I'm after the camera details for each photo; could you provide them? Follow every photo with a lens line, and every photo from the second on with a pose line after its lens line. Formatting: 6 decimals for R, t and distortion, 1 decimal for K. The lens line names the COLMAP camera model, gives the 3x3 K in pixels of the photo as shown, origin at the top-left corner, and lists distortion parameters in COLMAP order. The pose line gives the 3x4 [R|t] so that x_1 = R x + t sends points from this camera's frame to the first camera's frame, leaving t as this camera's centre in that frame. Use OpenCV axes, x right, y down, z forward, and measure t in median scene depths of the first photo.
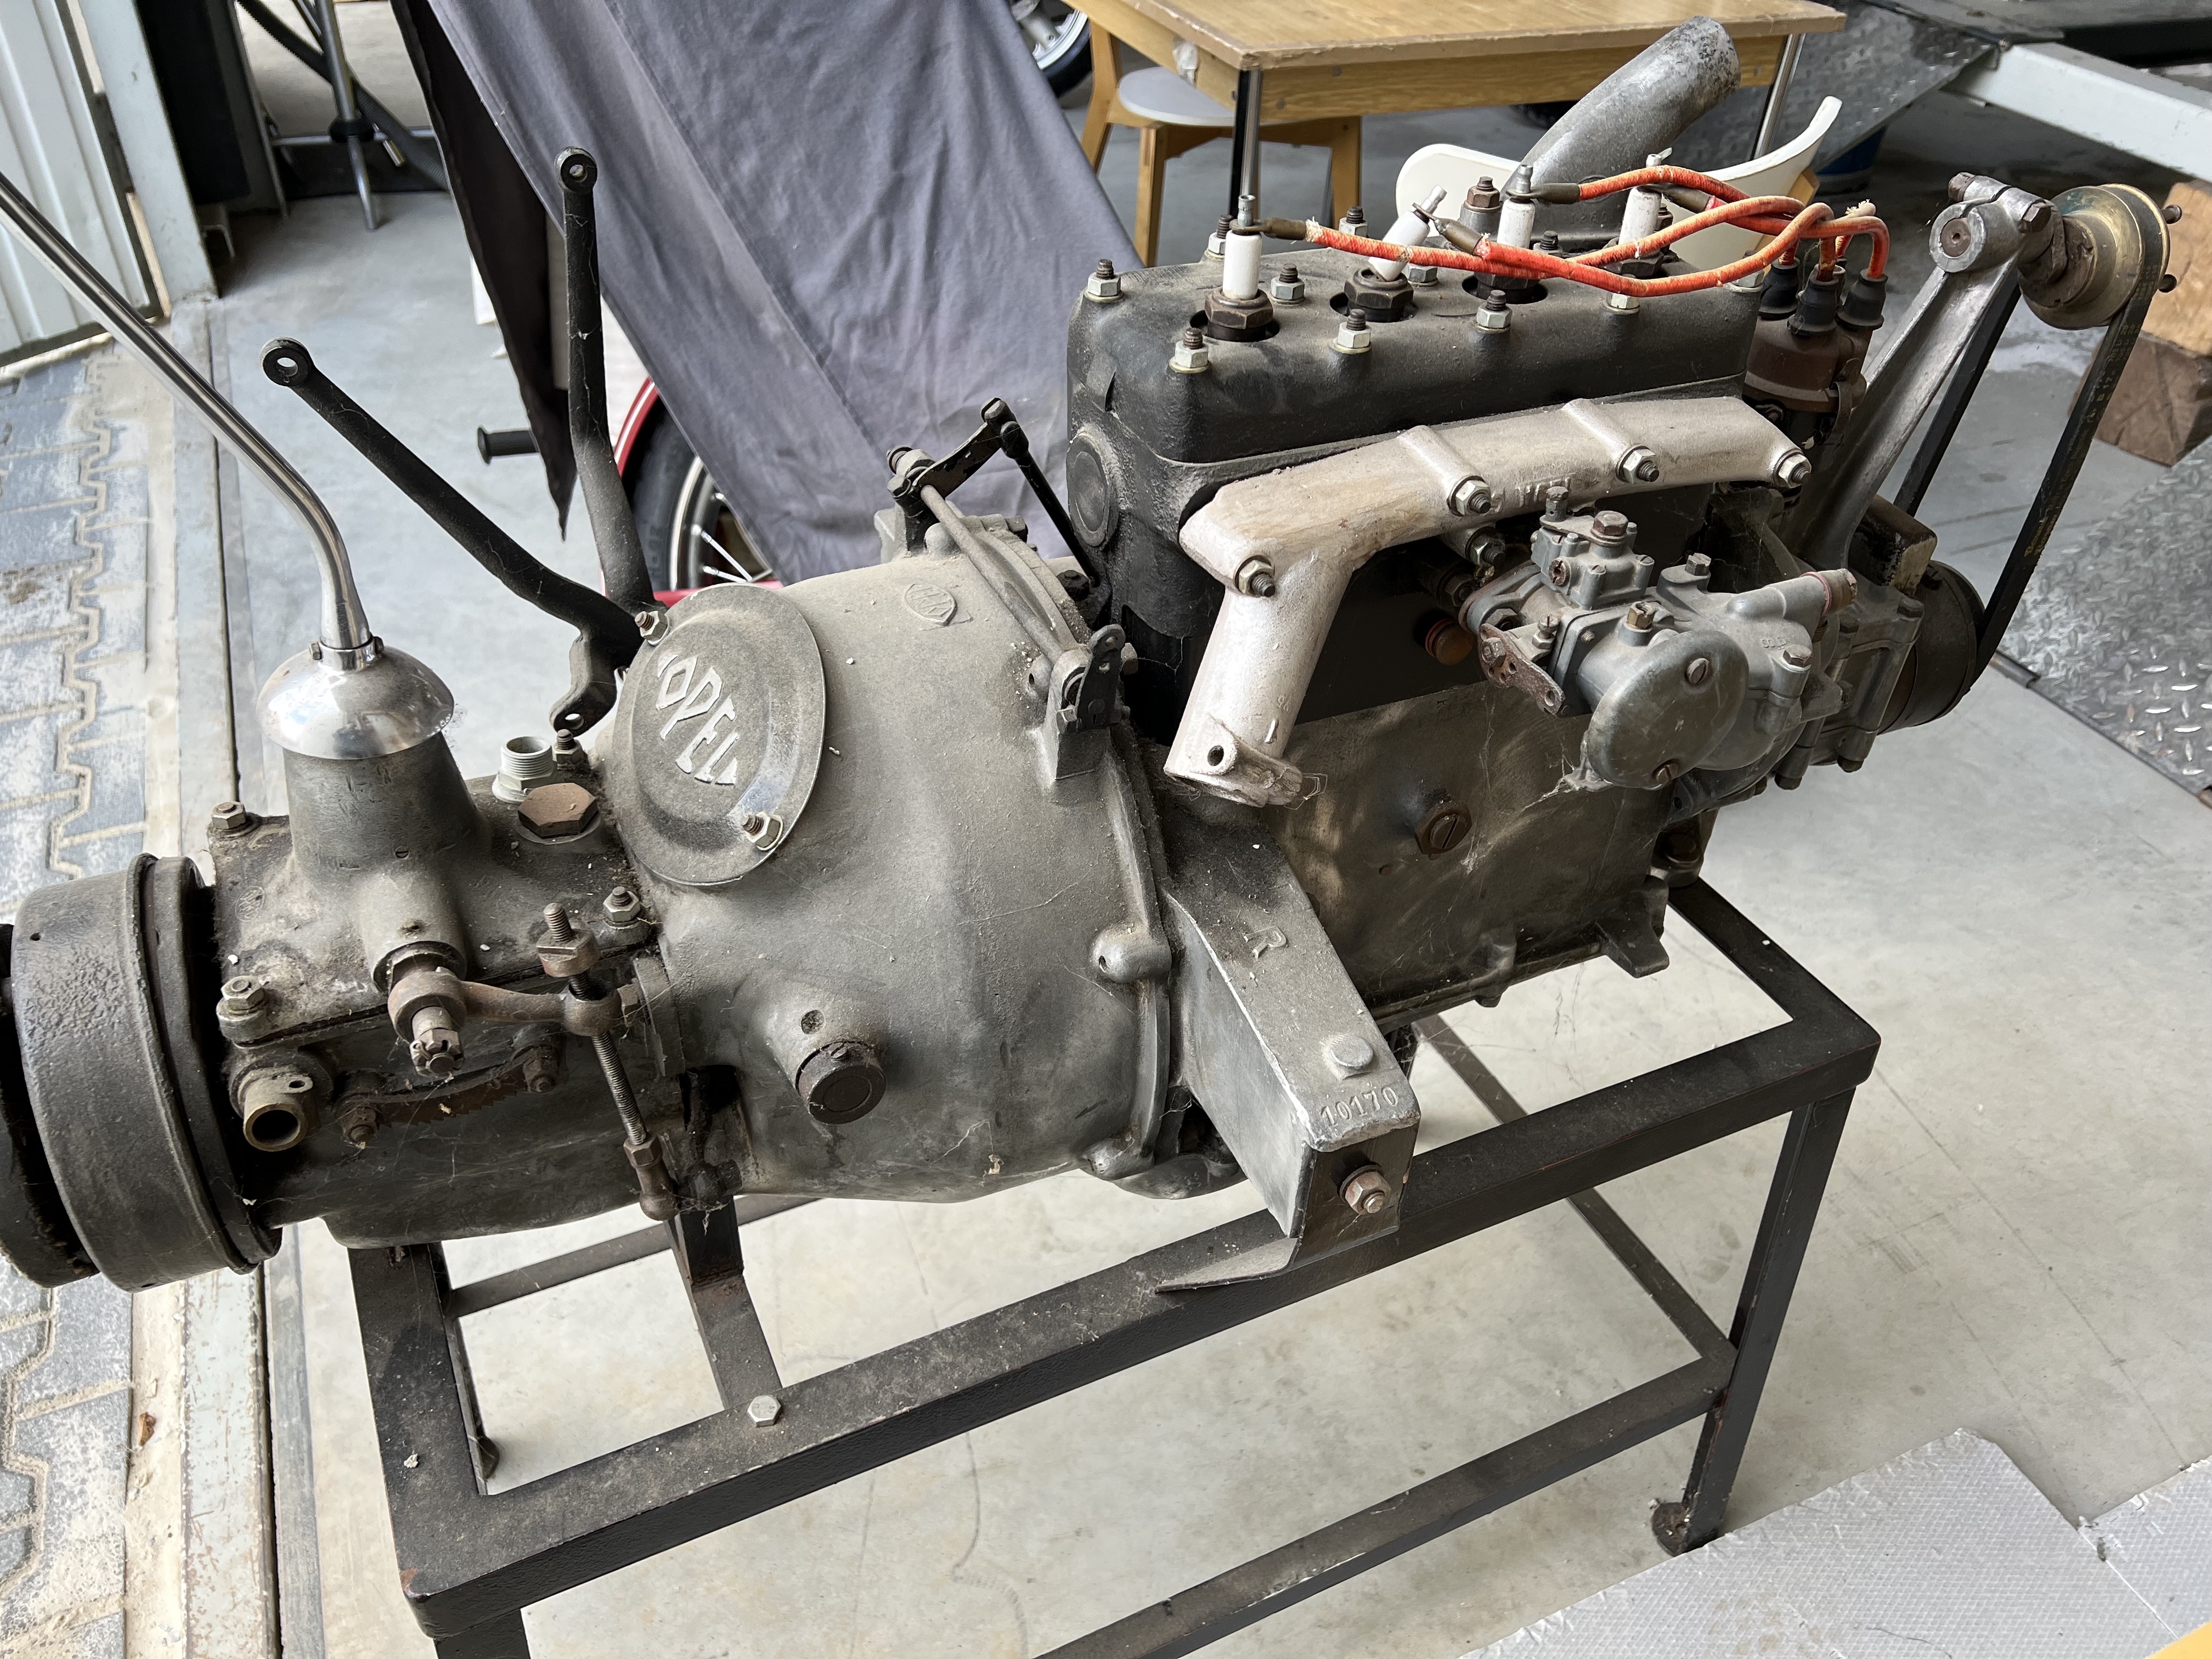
lens RADIAL K [[1675.7, 0, 1084.7], [0, 1675.7, 830.9], [0, 0, 1]] dist [0.133921, -0.248141]
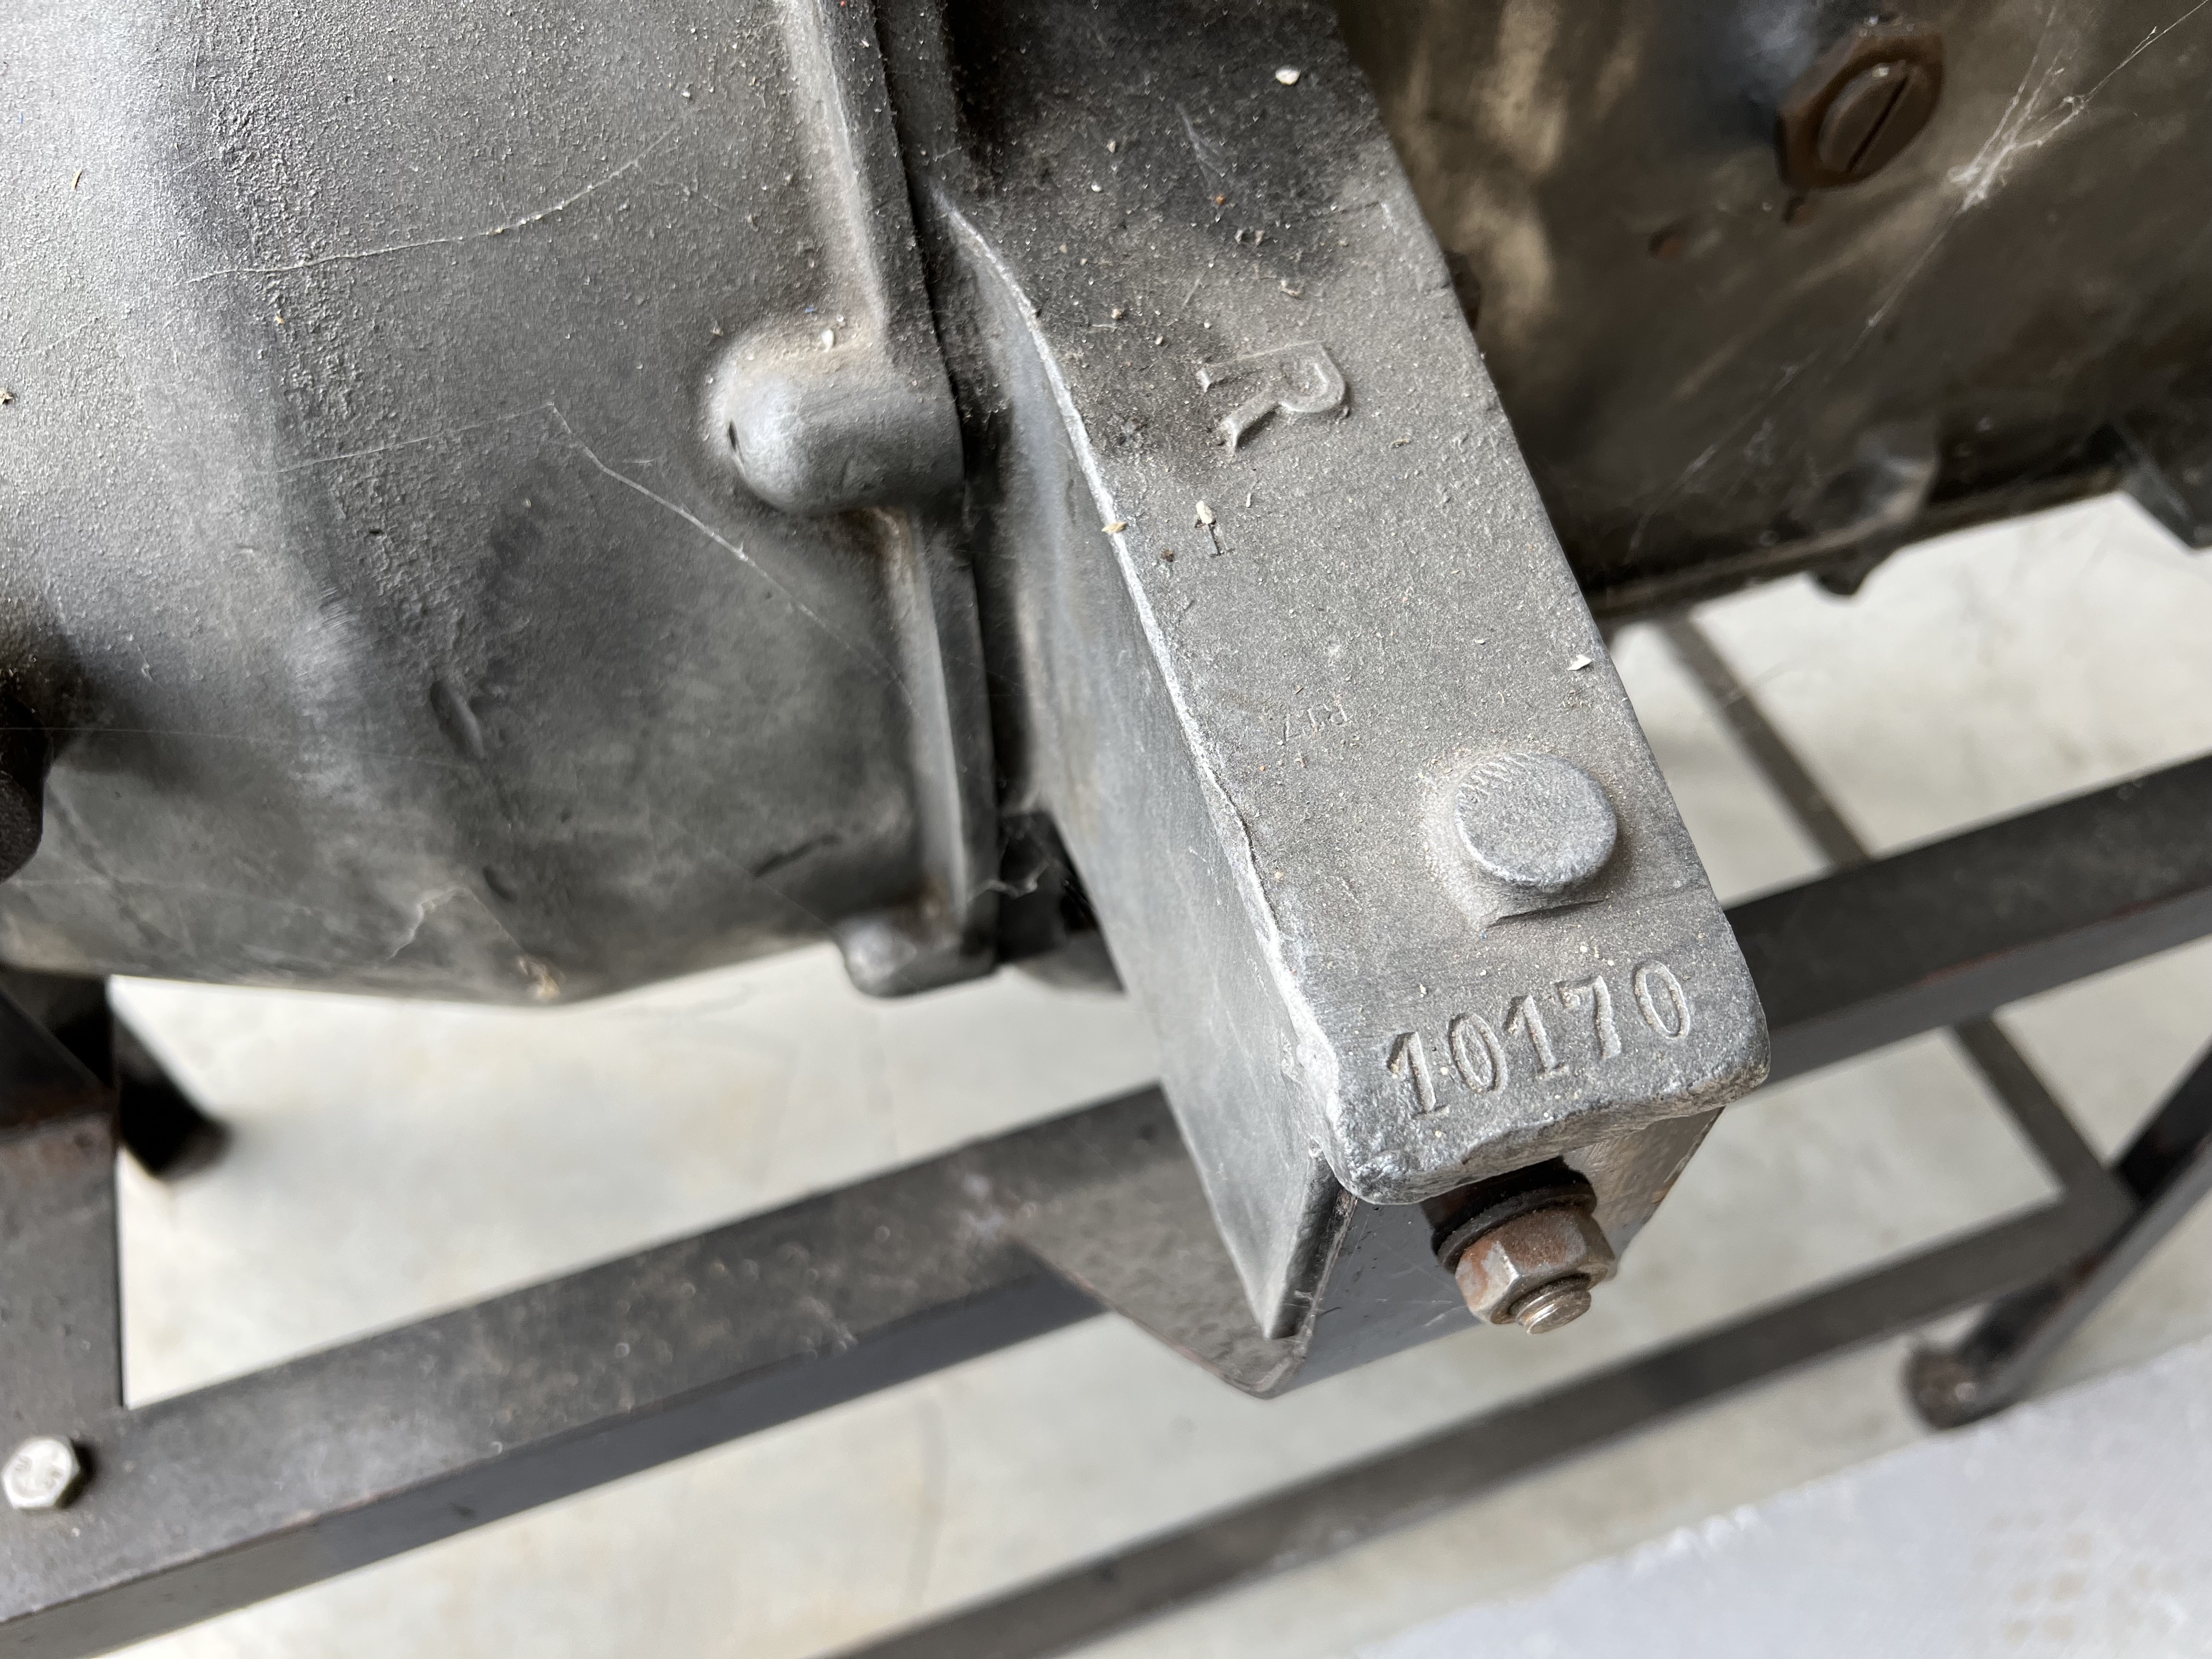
lens RADIAL K [[1682.4, 0, 1106.0], [0, 1682.4, 829.5], [0, 0, 1]] dist [0.033882, -0.062066]
pose [[0.995481, 0.063303, -0.070780, 0.101671], [-0.040916, 0.958581, 0.281866, 0.055706], [0.085691, -0.277697, 0.956839, 0.682651]]
